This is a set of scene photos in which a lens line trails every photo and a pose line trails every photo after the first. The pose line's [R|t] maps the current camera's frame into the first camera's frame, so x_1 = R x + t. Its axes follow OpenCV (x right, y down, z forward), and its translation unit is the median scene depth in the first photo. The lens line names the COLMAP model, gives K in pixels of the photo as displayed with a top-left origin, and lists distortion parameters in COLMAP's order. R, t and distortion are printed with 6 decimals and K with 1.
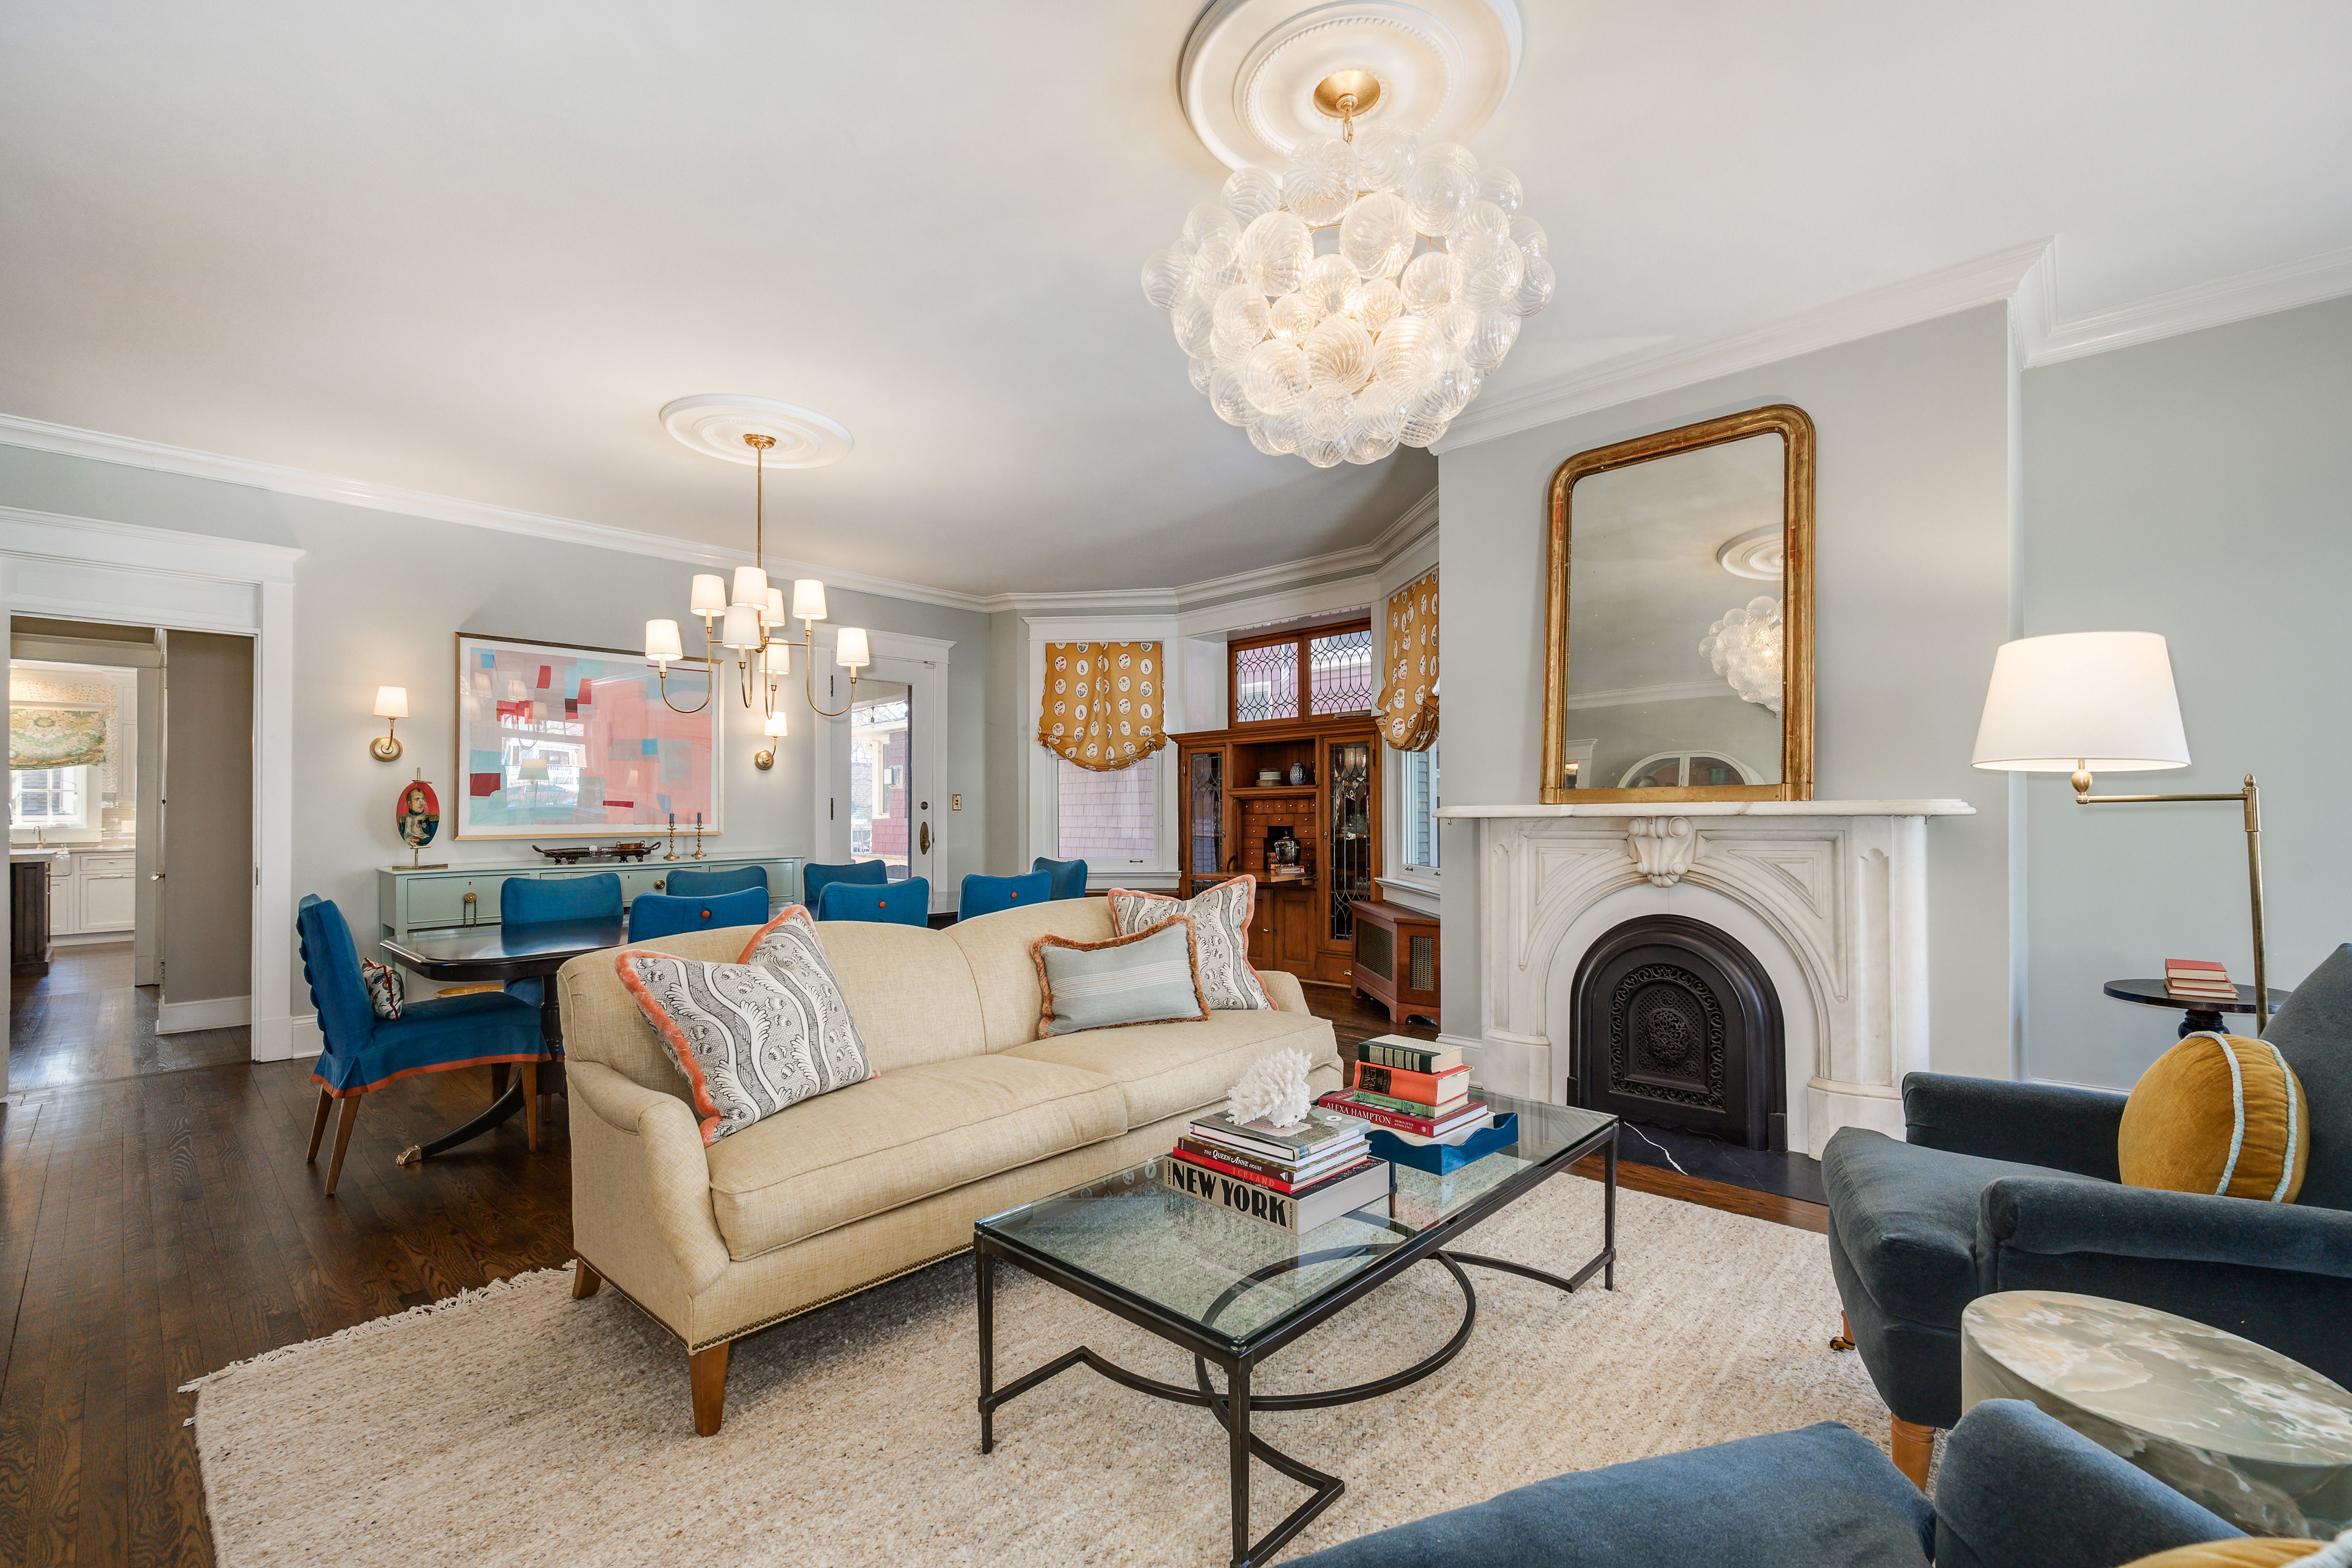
lens RADIAL K [[1007.0, 0, 1244.5], [0, 1007.0, 800.5], [0, 0, 1]] dist [0.003930, -0.001998]
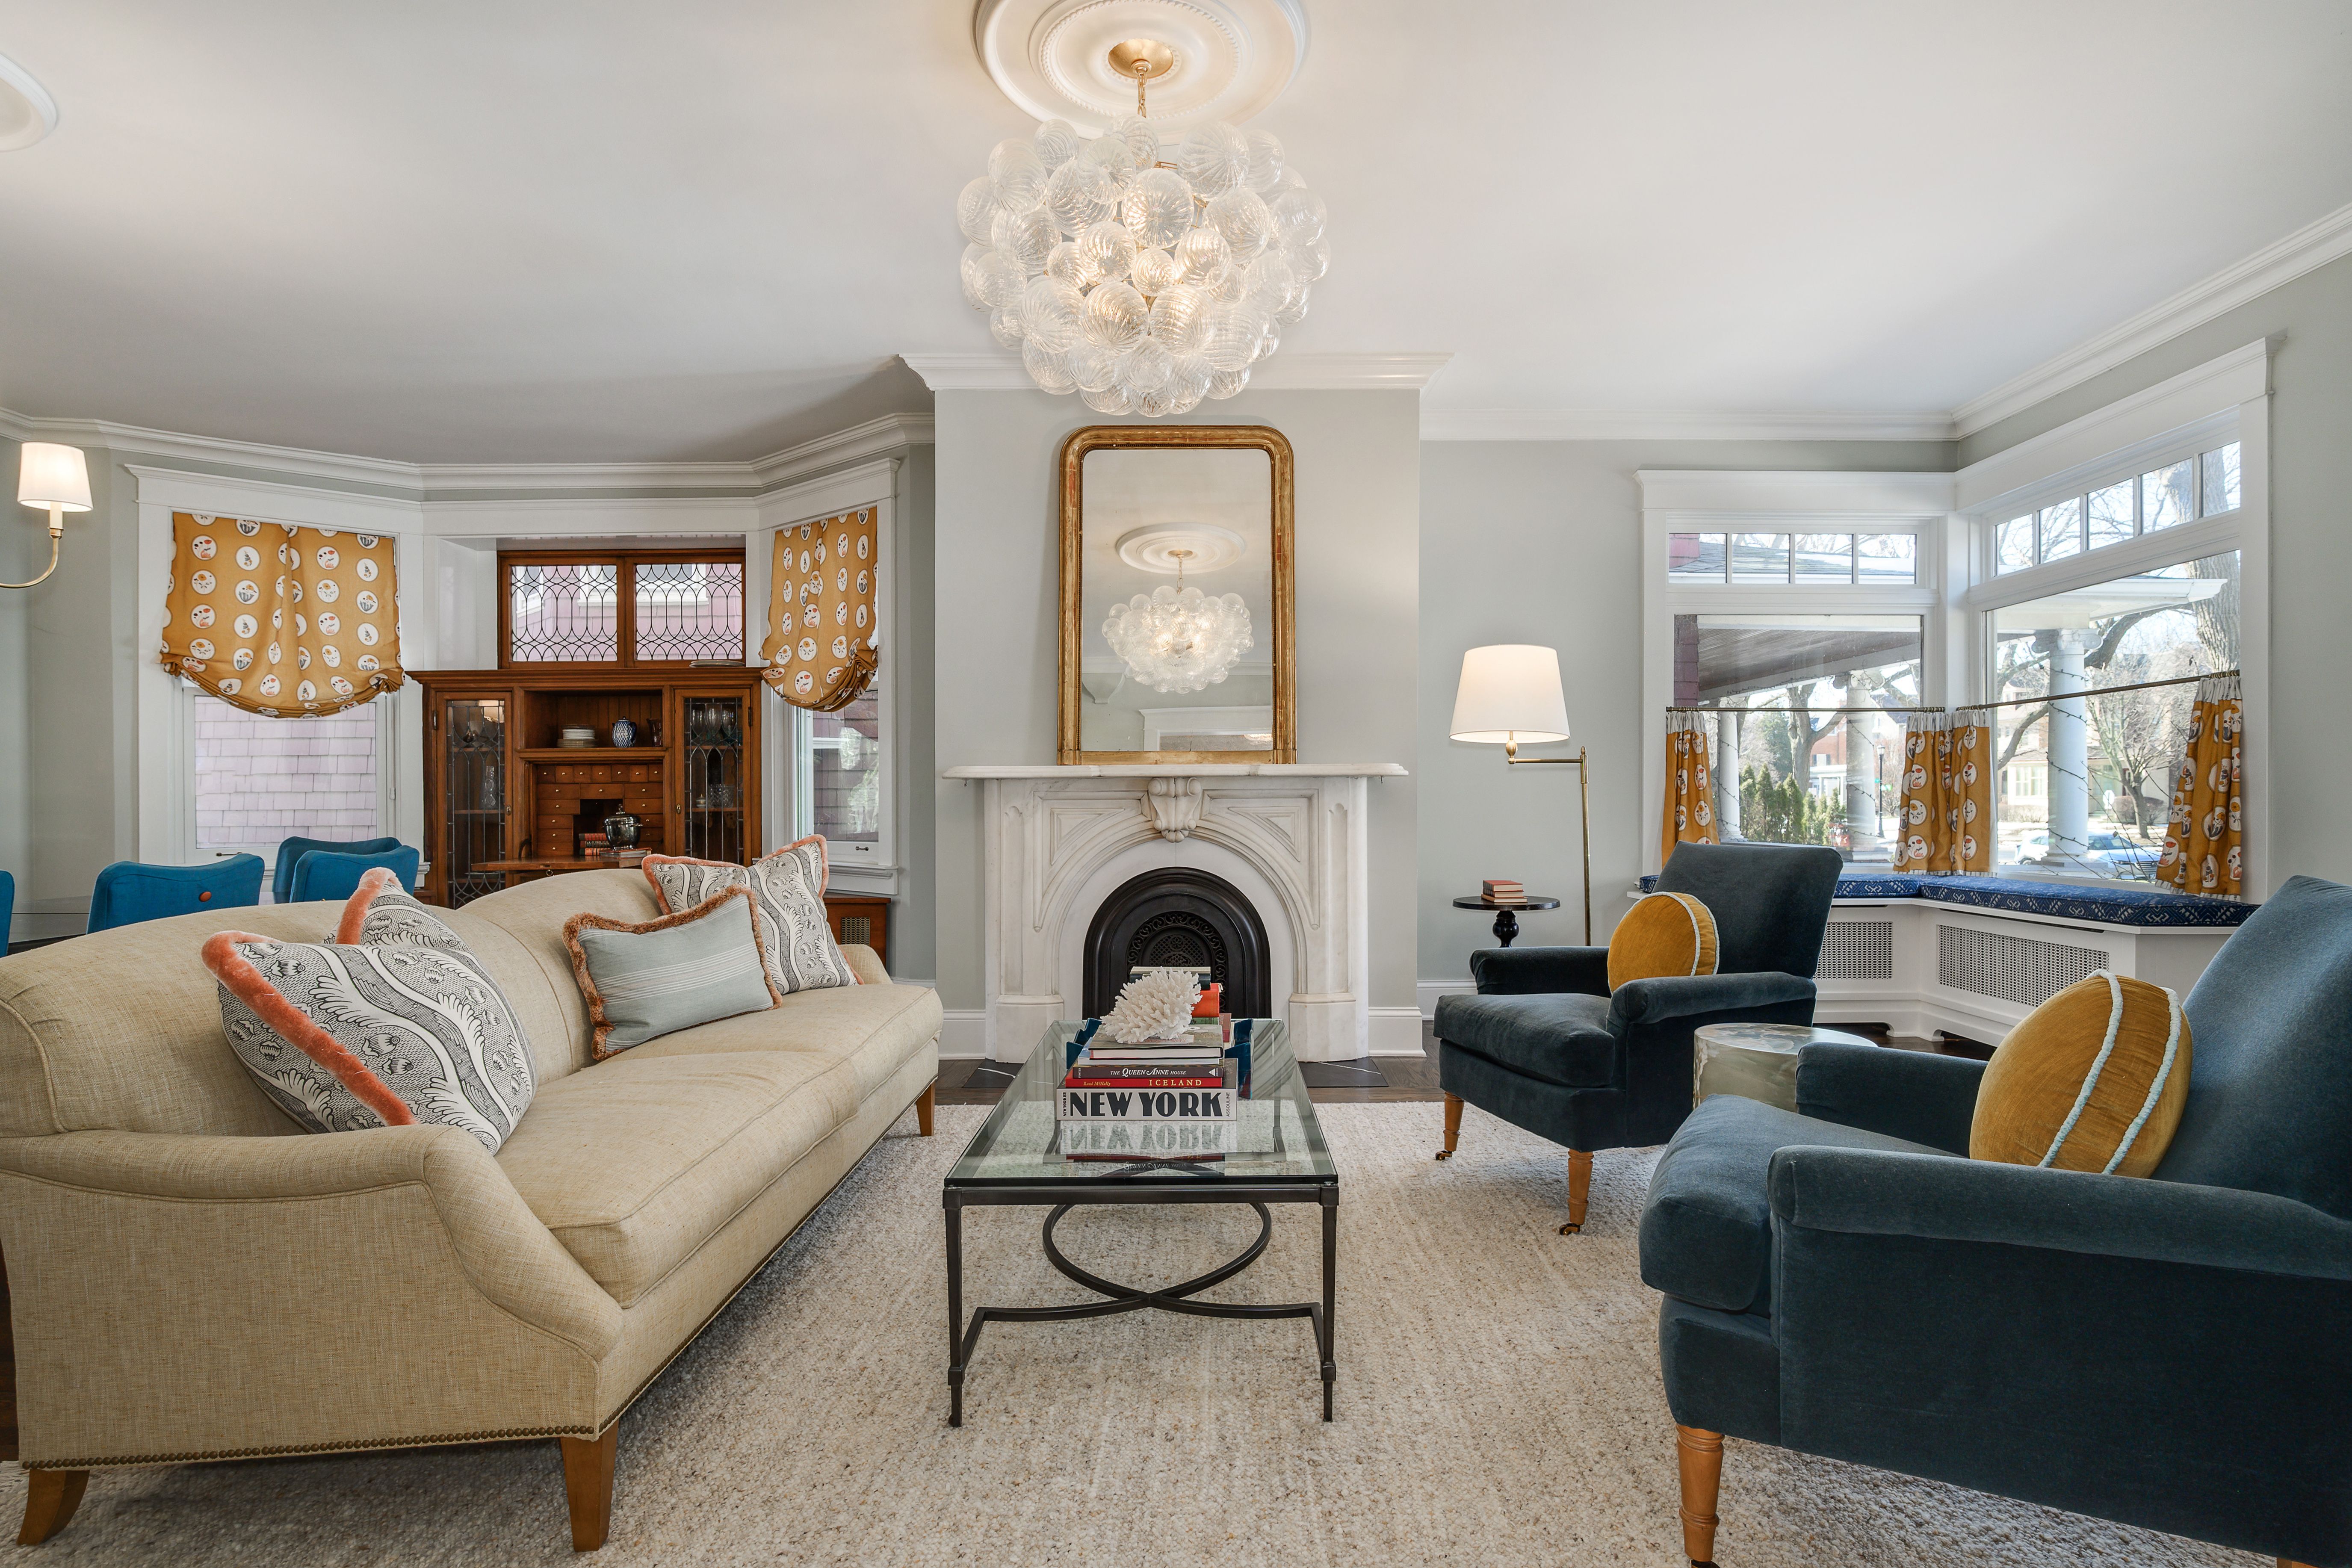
lens RADIAL K [[1153.8, 0, 1212.9], [0, 1153.8, 812.4], [0, 0, 1]] dist [-0.005720, -0.001334]
pose [[0.743838, -0.001809, 0.668357, -0.378824], [-0.009451, 0.999868, 0.013224, 0.035294], [-0.668293, -0.016153, 0.743723, 0.035465]]
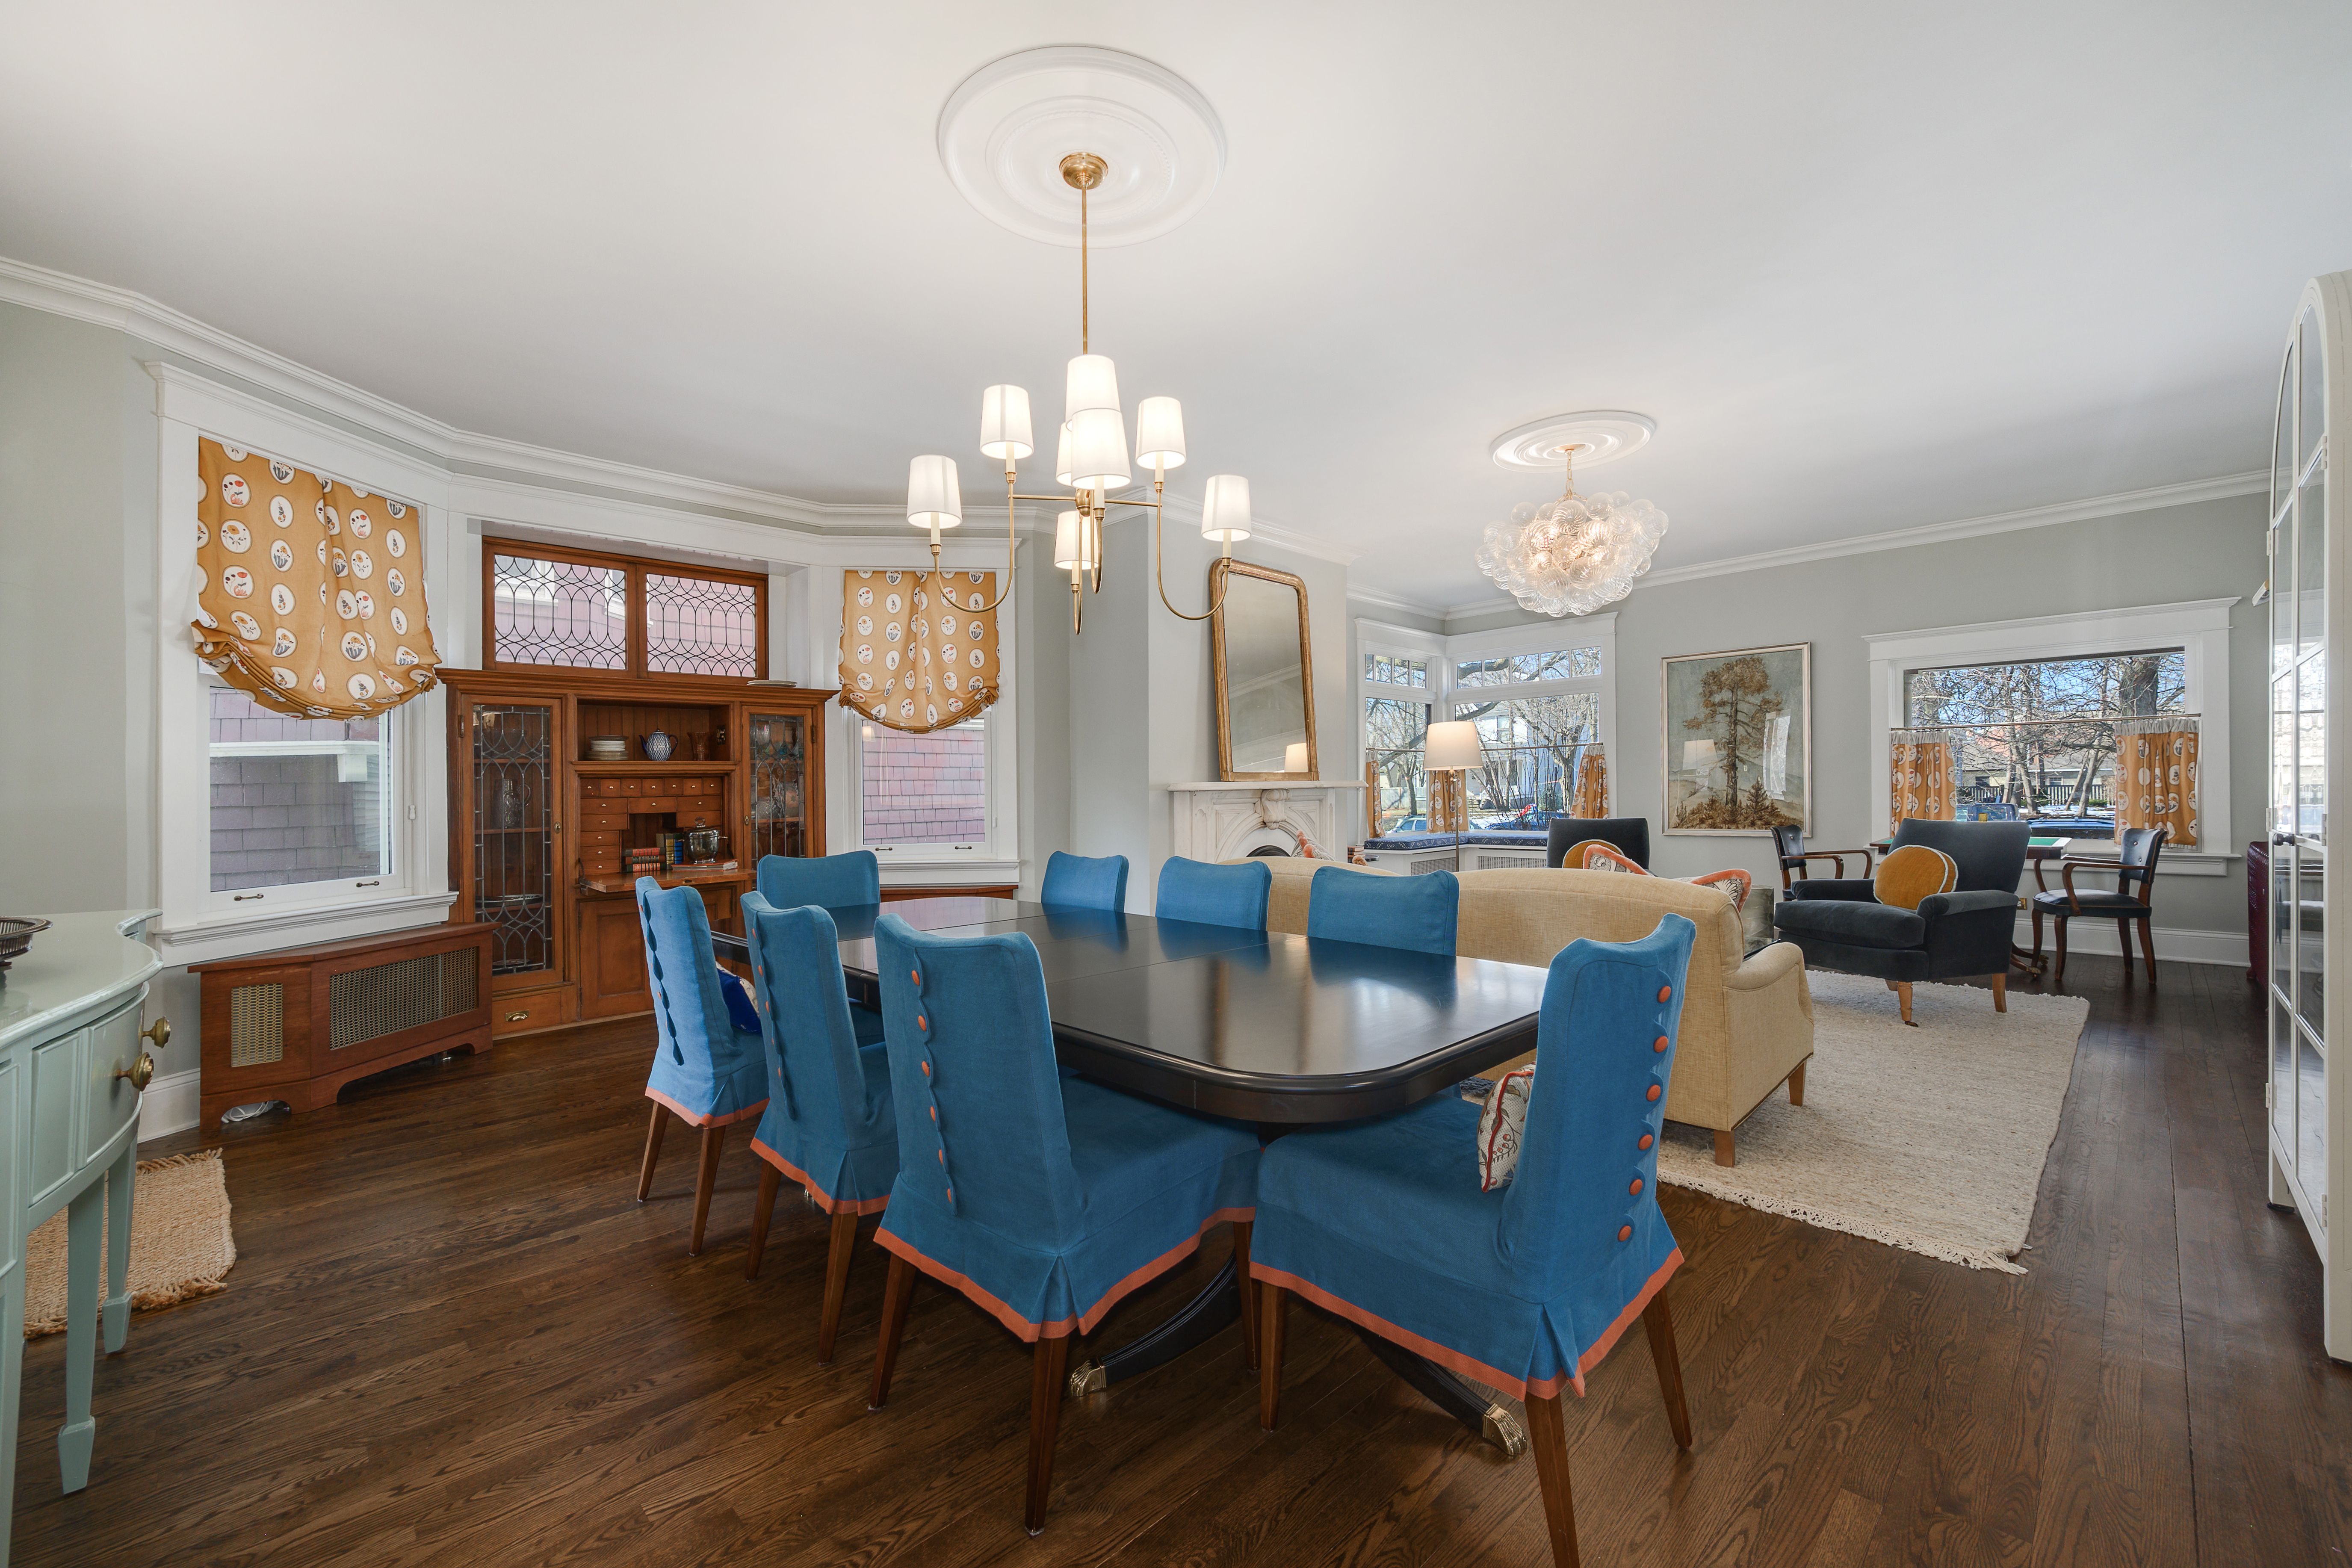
lens RADIAL K [[948.2, 0, 1168.0], [0, 948.2, 792.0], [0, 0, 1]] dist [-0.002460, 0.000509]
pose [[0.072642, 0.003636, 0.997351, -1.182946], [0.004612, 0.999981, -0.003981, 0.025715], [-0.997347, 0.004889, 0.072623, 1.016878]]
